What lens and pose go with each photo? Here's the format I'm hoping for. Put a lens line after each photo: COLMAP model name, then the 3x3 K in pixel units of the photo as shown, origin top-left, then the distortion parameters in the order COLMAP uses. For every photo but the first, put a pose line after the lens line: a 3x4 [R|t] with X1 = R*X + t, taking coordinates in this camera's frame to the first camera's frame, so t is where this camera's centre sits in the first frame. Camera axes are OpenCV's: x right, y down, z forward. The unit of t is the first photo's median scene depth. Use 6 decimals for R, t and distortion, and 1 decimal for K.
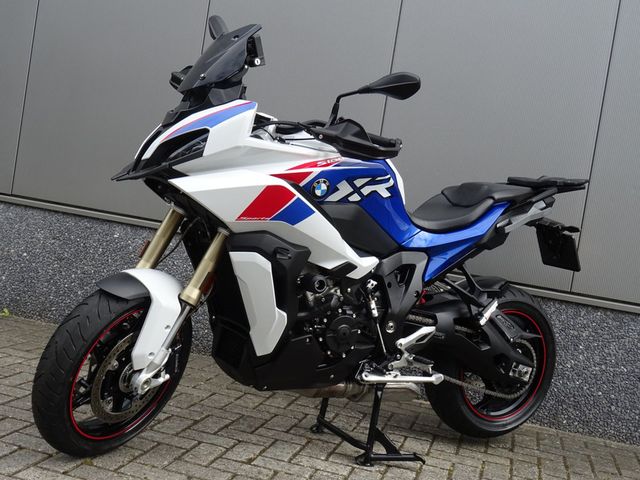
lens RADIAL K [[795.0, 0, 317.1], [0, 795.0, 239.3], [0, 0, 1]] dist [0.010634, 0.000000]
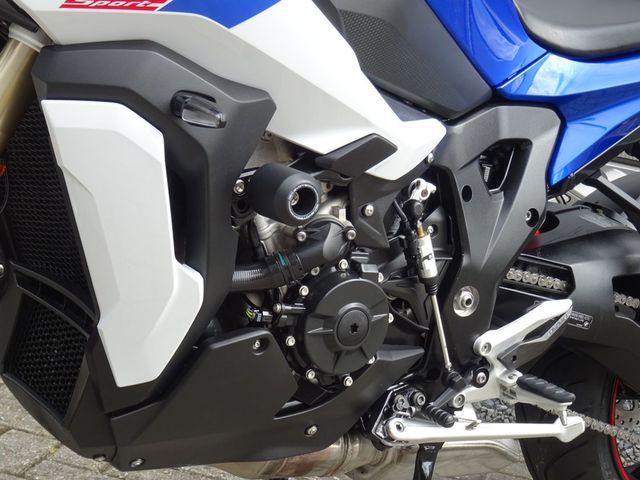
lens RADIAL K [[1379.1, 0, 323.3], [0, 1379.1, 239.2], [0, 0, 1]] dist [-0.058870, 0.000000]
pose [[0.995743, 0.020970, 0.089757, -0.037281], [-0.032908, 0.990480, 0.133668, -0.007112], [-0.086099, -0.136052, 0.986953, 0.355335]]
